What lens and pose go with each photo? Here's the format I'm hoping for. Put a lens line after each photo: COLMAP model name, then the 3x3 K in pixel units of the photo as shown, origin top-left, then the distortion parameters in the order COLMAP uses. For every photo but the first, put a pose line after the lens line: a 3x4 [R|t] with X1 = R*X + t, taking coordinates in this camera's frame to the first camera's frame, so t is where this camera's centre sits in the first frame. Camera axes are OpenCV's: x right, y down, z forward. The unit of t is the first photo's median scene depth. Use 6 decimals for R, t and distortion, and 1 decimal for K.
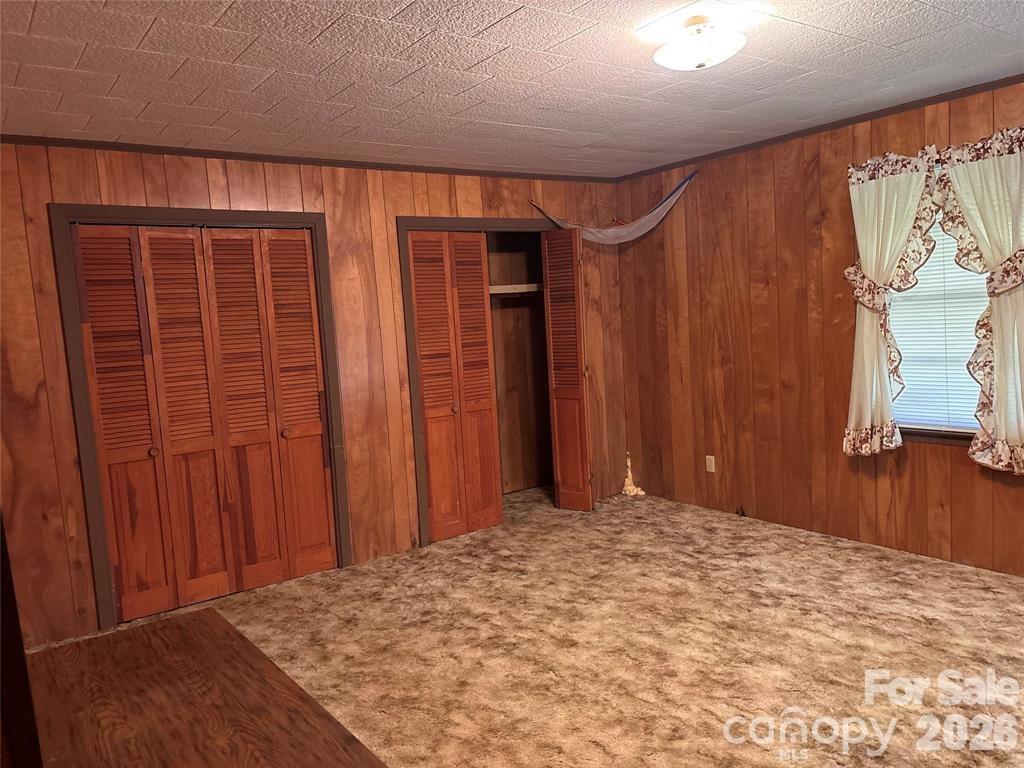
lens RADIAL K [[773.5, 0, 513.9], [0, 773.5, 394.2], [0, 0, 1]] dist [0.005028, -0.014820]
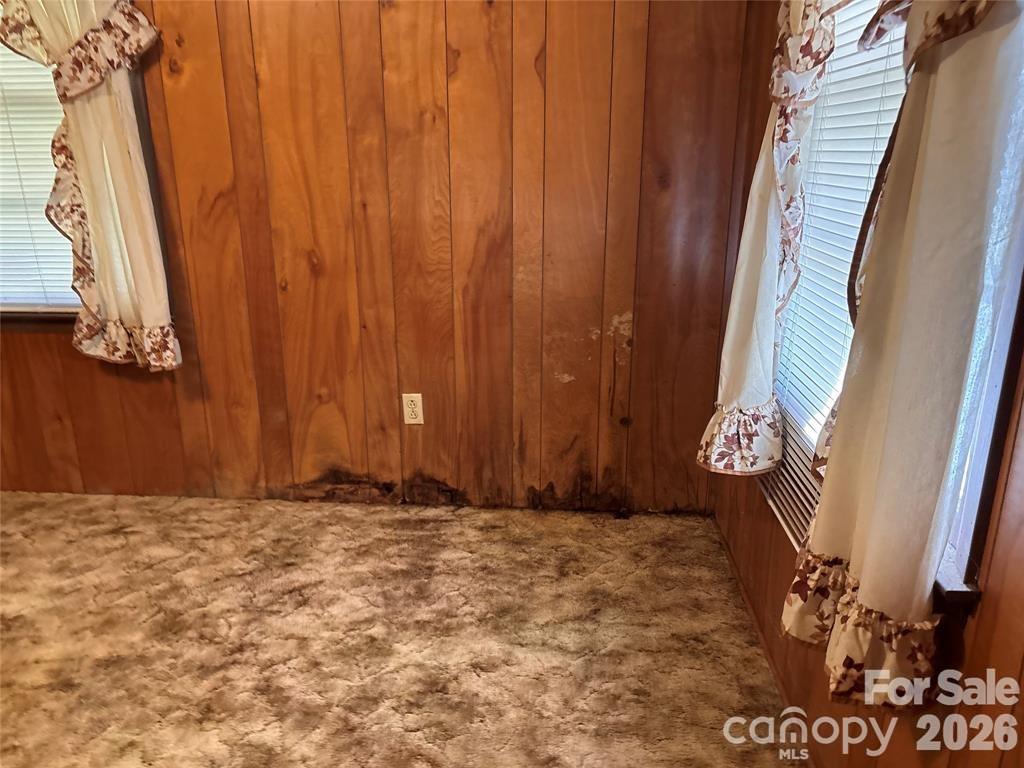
lens RADIAL K [[773.5, 0, 513.3], [0, 773.5, 391.7], [0, 0, 1]] dist [0.005028, -0.014820]
pose [[0.637361, -0.172328, 0.751049, 0.322375], [0.040480, 0.980814, 0.190695, 0.003624], [-0.769502, -0.091139, 0.632108, 0.270806]]
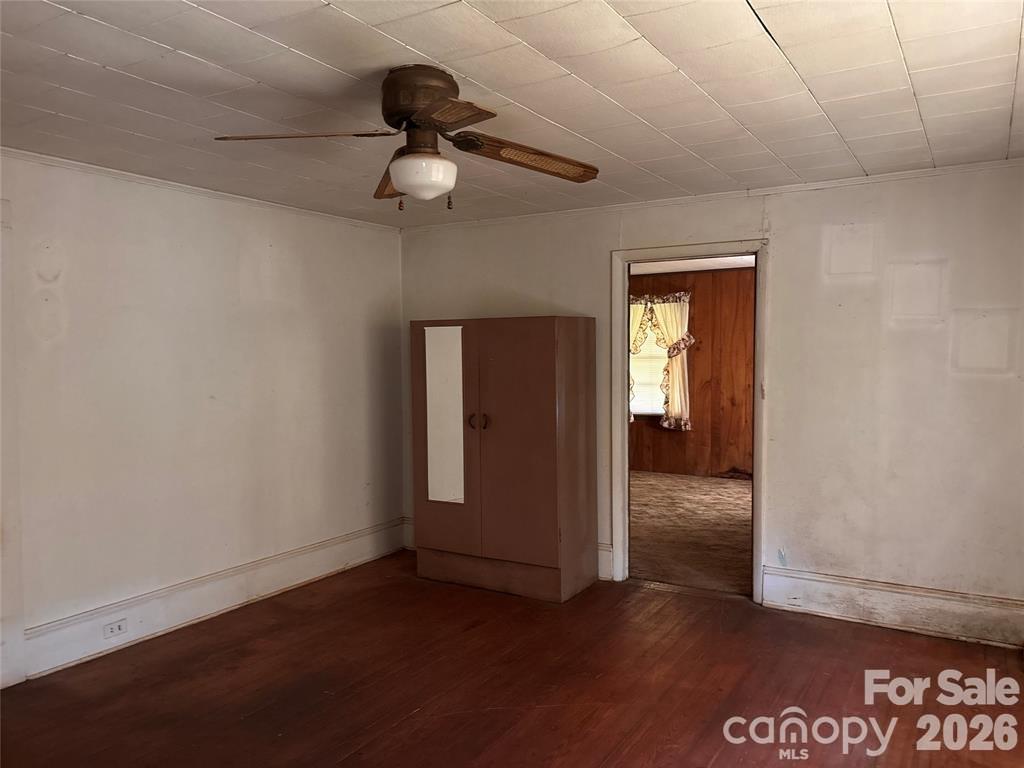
lens RADIAL K [[773.5, 0, 504.6], [0, 773.5, 387.3], [0, 0, 1]] dist [0.005028, -0.014820]
pose [[0.924996, 0.041495, 0.377705, -0.784736], [-0.010759, 0.996481, -0.083126, 0.174821], [-0.379825, 0.072827, 0.922187, -1.055912]]
